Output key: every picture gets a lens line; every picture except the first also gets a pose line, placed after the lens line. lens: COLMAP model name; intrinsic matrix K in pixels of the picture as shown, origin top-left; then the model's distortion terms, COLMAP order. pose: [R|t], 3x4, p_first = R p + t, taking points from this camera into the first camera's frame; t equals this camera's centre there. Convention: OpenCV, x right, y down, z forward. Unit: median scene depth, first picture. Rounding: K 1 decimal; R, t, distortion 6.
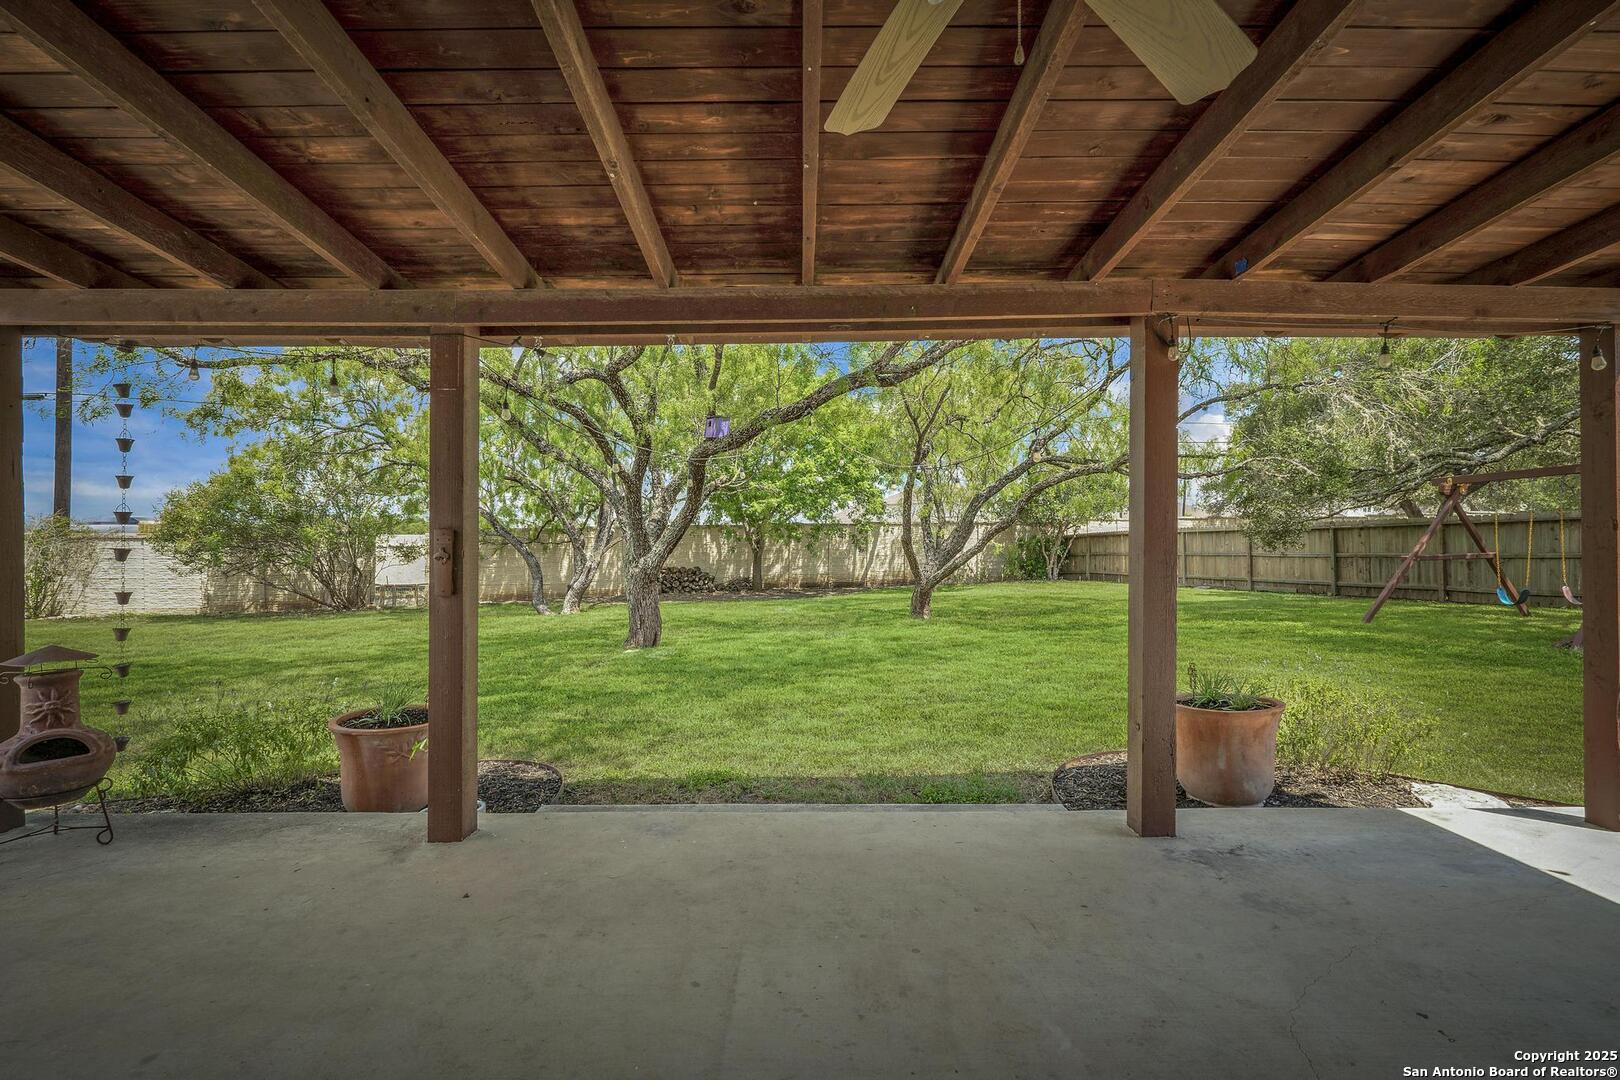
lens RADIAL K [[749.7, 0, 776.1], [0, 749.7, 540.3], [0, 0, 1]] dist [-0.004957, -0.000272]
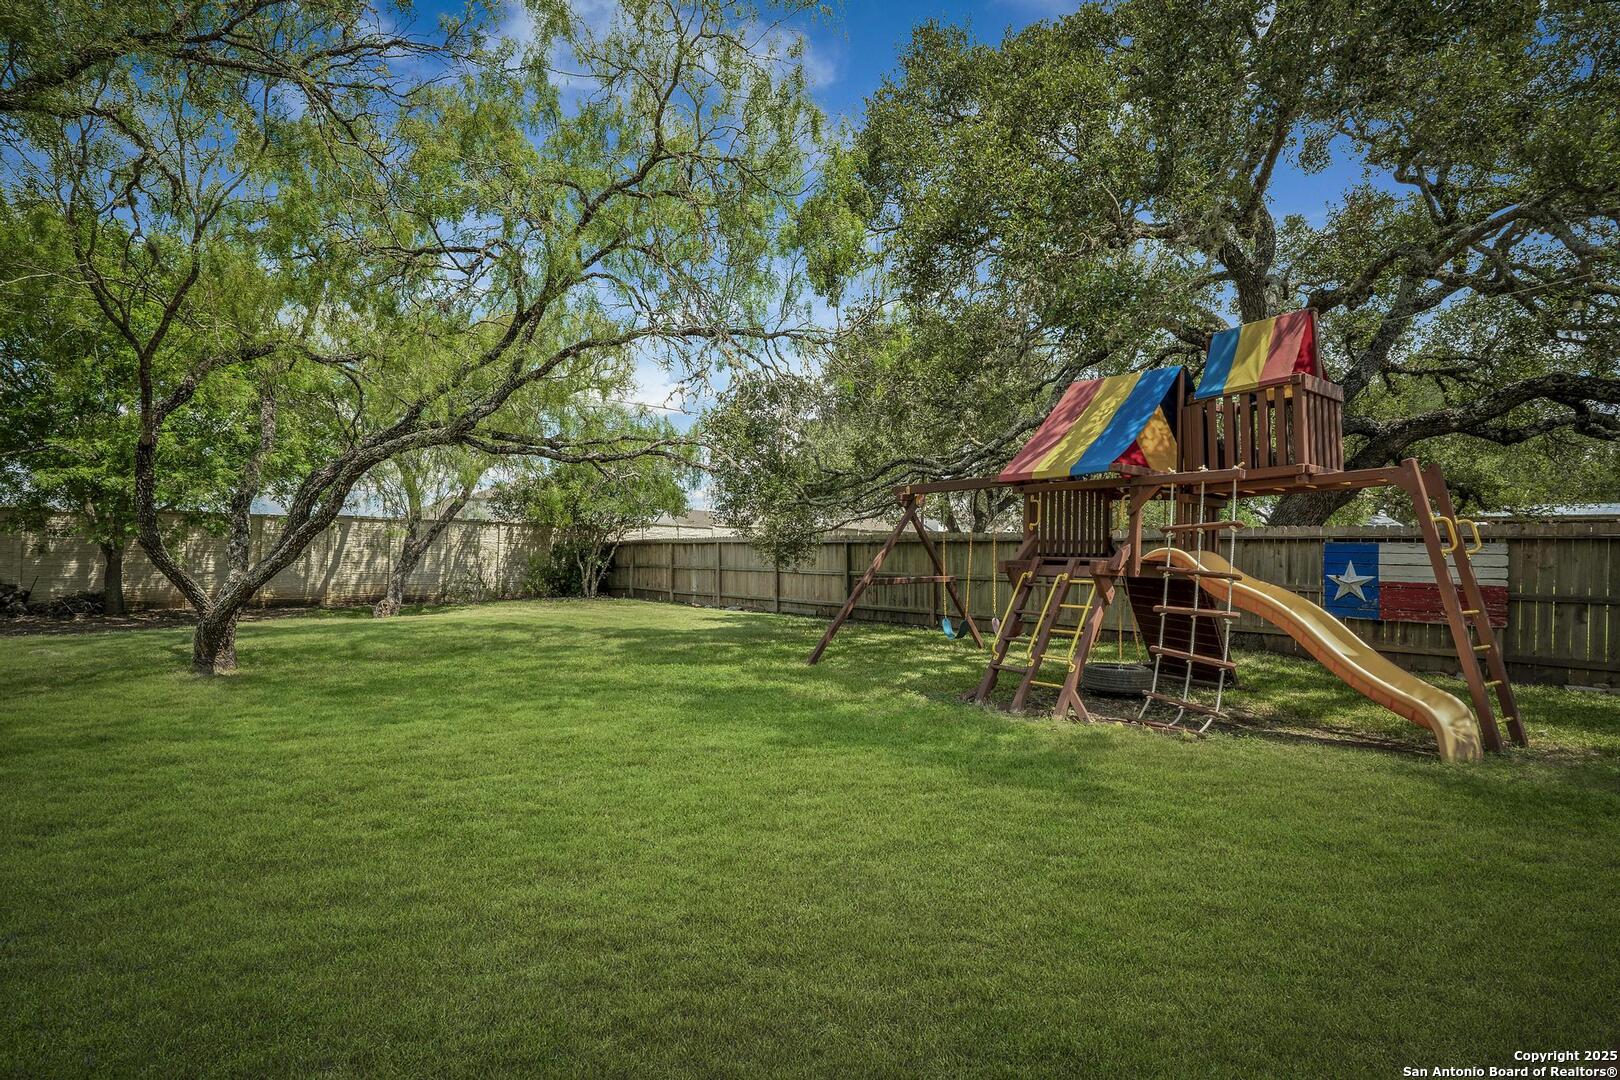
lens RADIAL K [[767.9, 0, 860.7], [0, 767.9, 545.3], [0, 0, 1]] dist [0.000558, 0.000228]
pose [[0.890117, 0.029058, 0.454806, 0.359361], [-0.028916, 0.999555, -0.007270, -0.006803], [-0.454815, -0.006680, 0.890561, 0.198352]]
